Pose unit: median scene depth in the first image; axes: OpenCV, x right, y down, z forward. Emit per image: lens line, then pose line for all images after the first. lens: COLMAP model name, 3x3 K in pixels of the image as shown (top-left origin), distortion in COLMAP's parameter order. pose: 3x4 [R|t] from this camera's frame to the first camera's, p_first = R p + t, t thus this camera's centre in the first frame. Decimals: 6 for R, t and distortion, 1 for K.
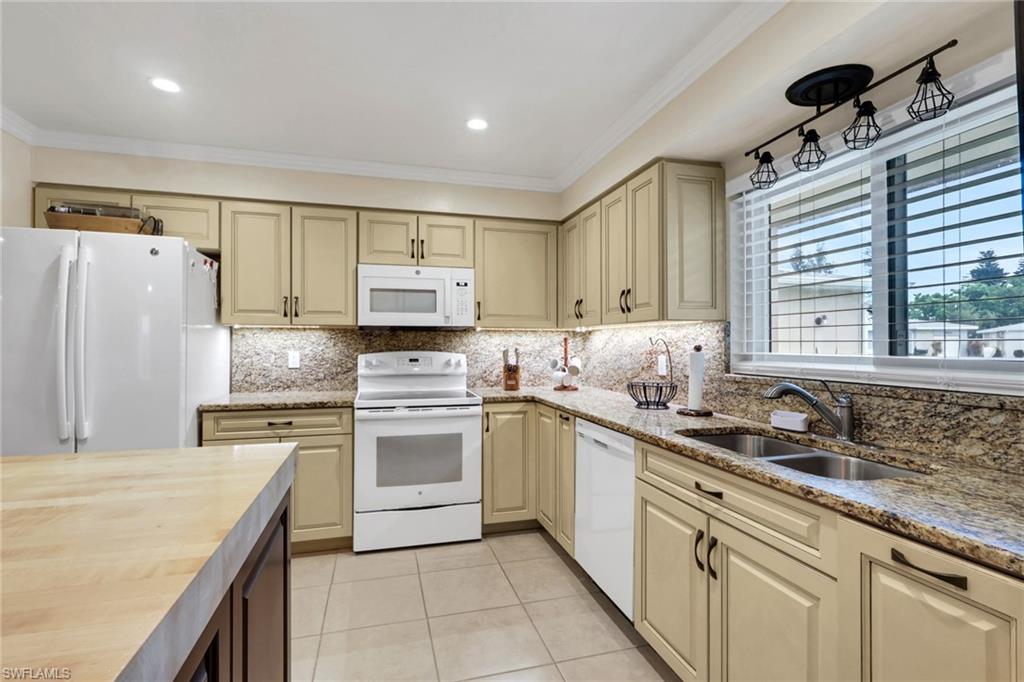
lens RADIAL K [[497.4, 0, 516.6], [0, 497.4, 341.4], [0, 0, 1]] dist [0.001515, 0.000470]
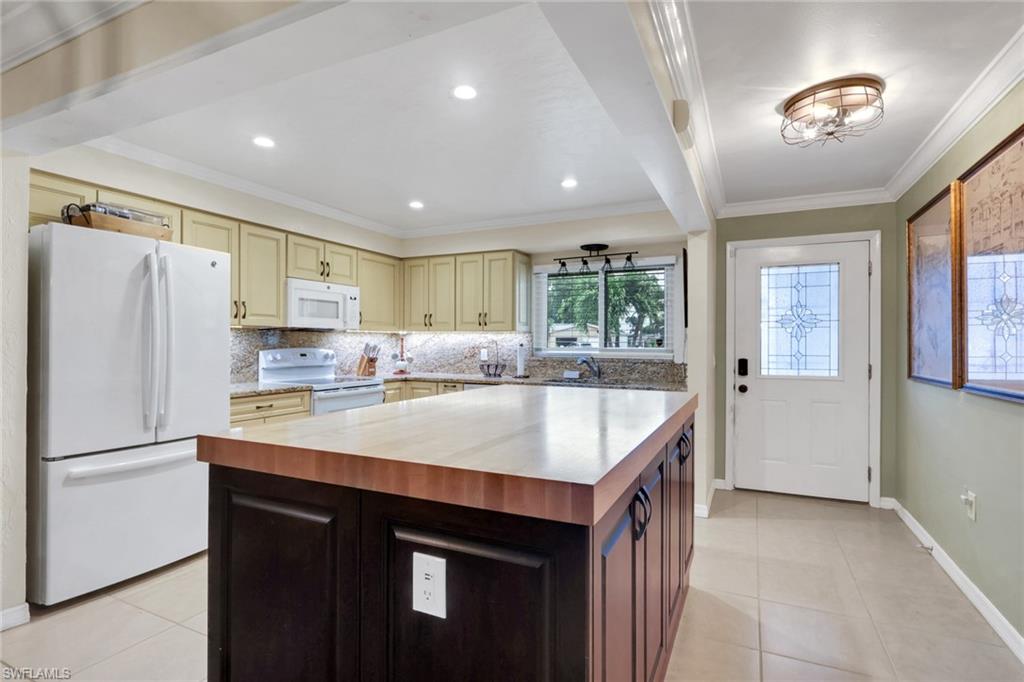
lens RADIAL K [[497.4, 0, 512.4], [0, 497.4, 341.7], [0, 0, 1]] dist [0.001515, 0.000470]
pose [[0.671274, 0.004178, 0.741197, -0.864562], [-0.008466, 0.999962, 0.002031, -0.002667], [-0.741161, -0.007638, 0.671284, -0.247047]]
